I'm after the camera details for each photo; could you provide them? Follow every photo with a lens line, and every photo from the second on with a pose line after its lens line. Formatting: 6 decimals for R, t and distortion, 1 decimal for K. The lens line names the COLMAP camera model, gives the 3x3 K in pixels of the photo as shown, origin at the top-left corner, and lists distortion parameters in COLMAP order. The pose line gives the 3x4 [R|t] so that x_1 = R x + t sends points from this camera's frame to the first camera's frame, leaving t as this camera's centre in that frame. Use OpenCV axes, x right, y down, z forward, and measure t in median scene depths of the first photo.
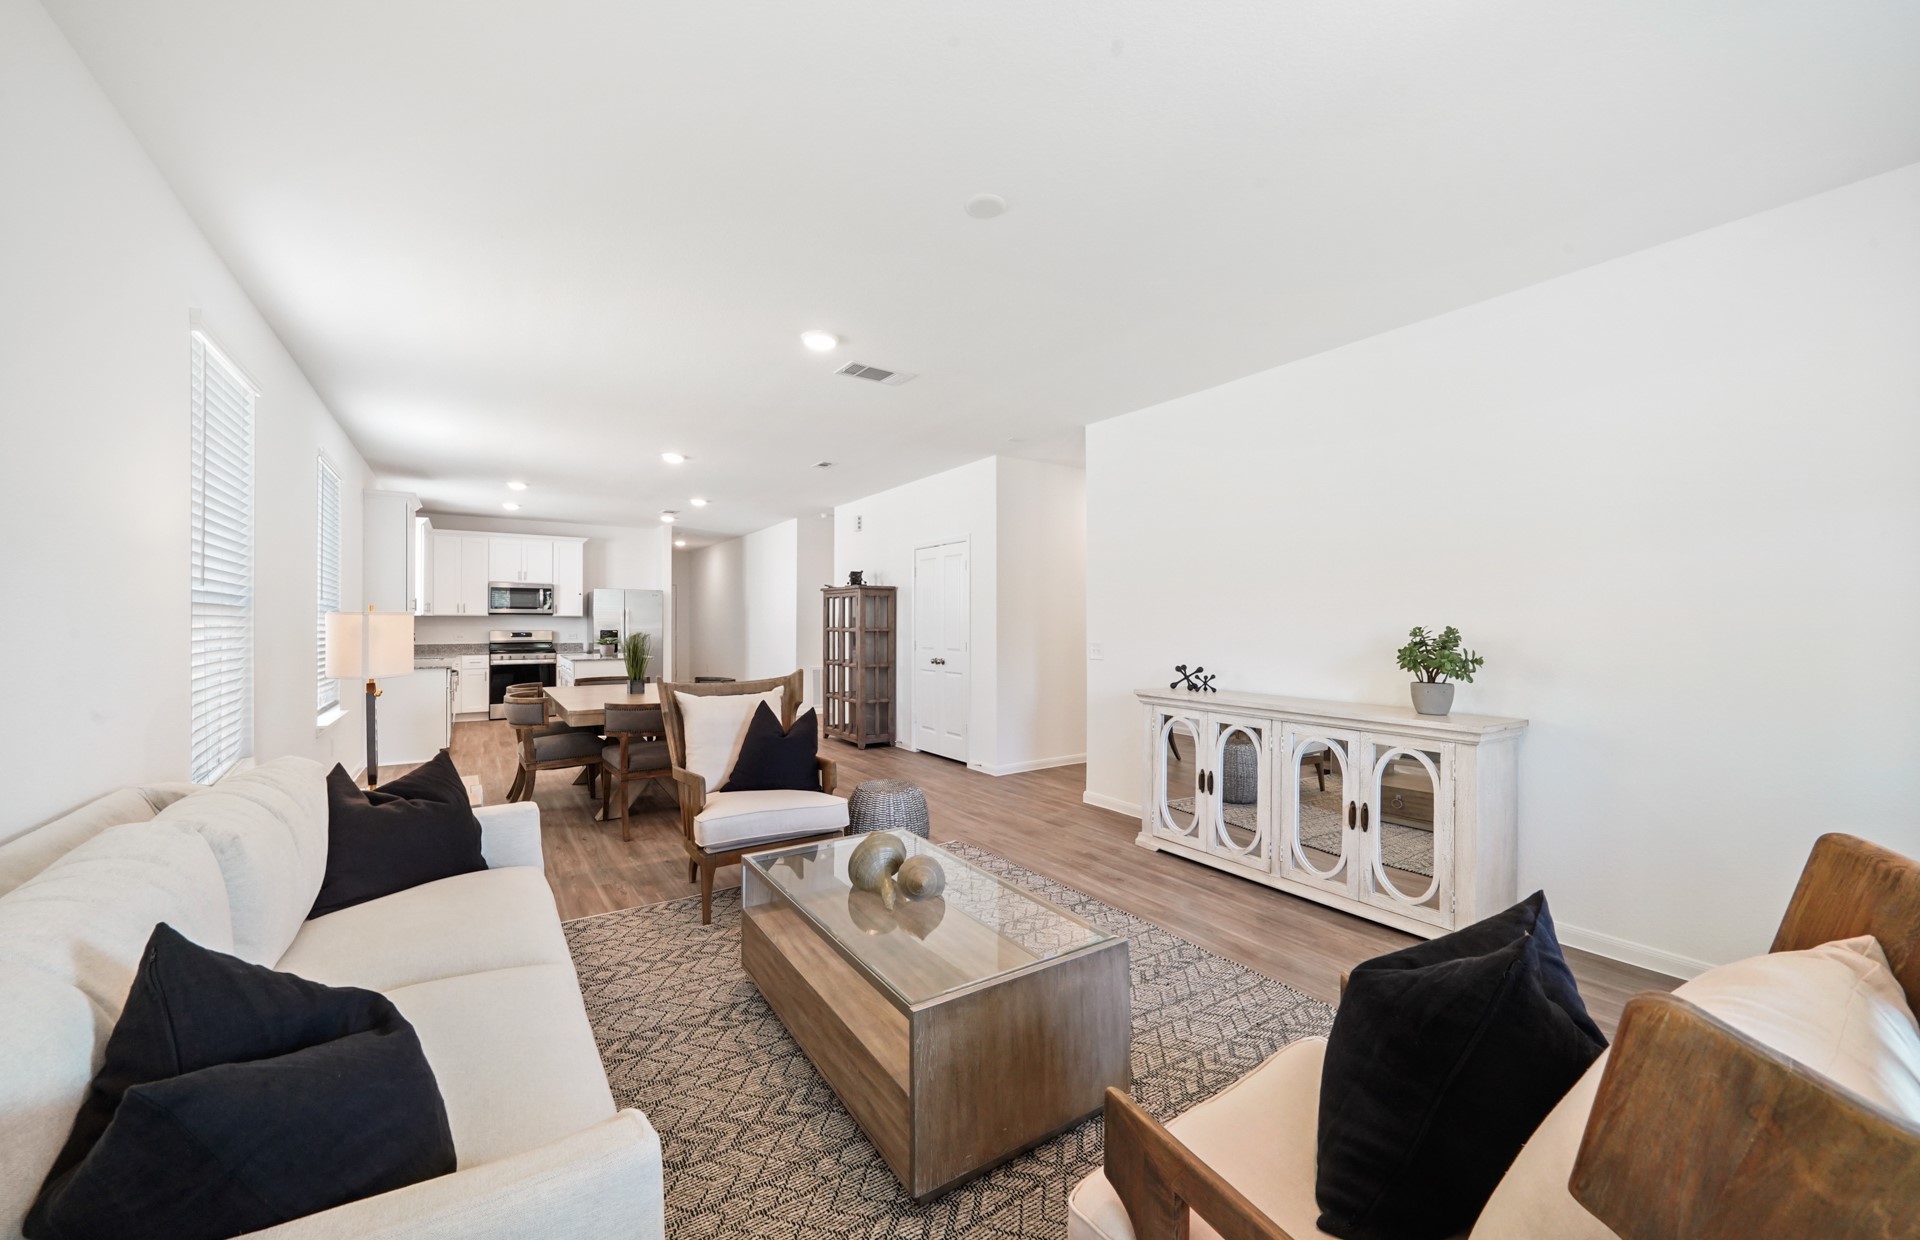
lens RADIAL K [[723.8, 0, 970.6], [0, 723.8, 620.9], [0, 0, 1]] dist [0.000757, 0.000037]
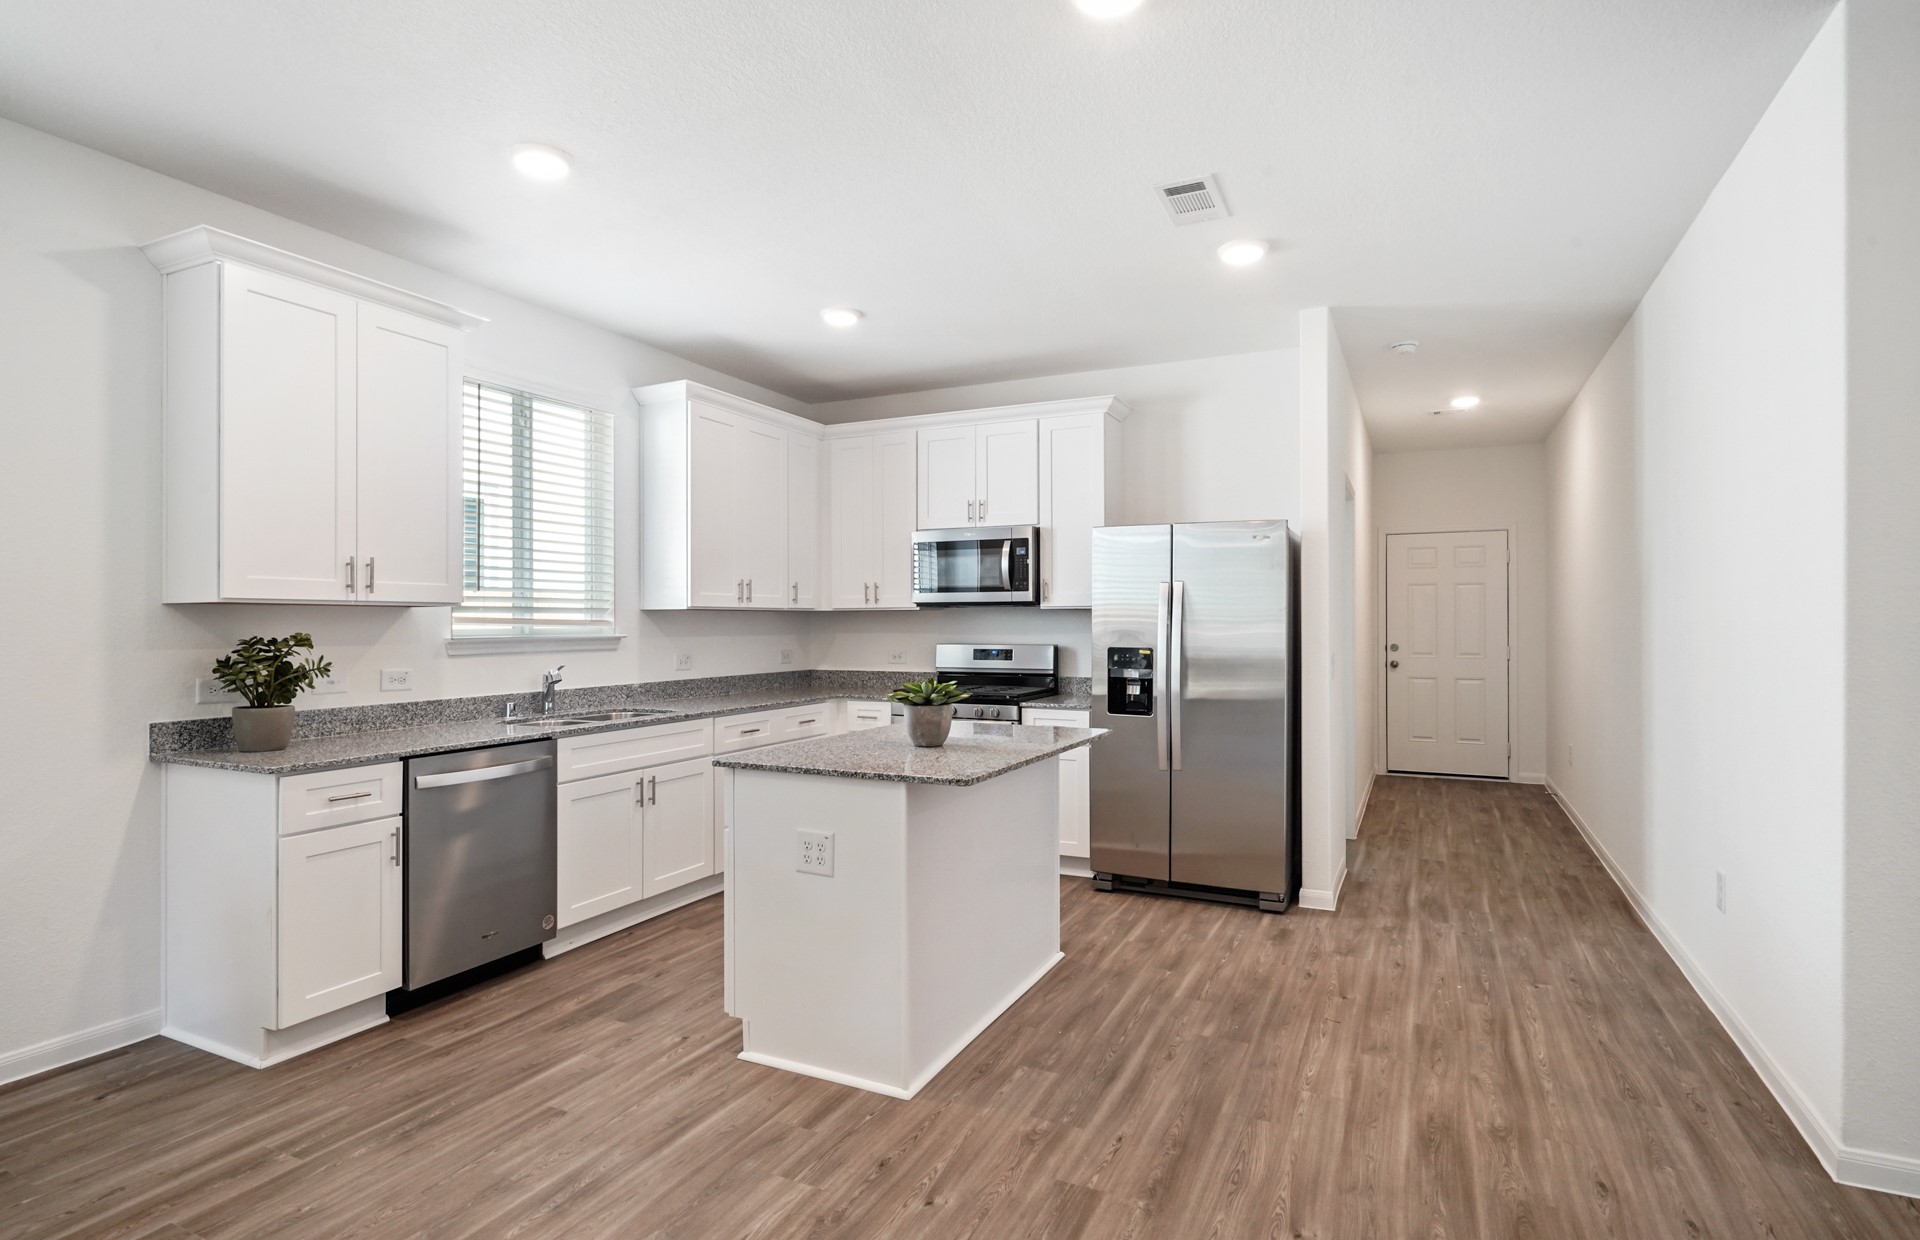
lens RADIAL K [[966.1, 0, 961.2], [0, 966.1, 623.9], [0, 0, 1]] dist [-0.001833, 0.000035]
pose [[0.499502, -0.004414, -0.866301, -0.411565], [0.008140, 0.999967, -0.000402, 0.004694], [0.866274, -0.006851, 0.499522, 1.974193]]
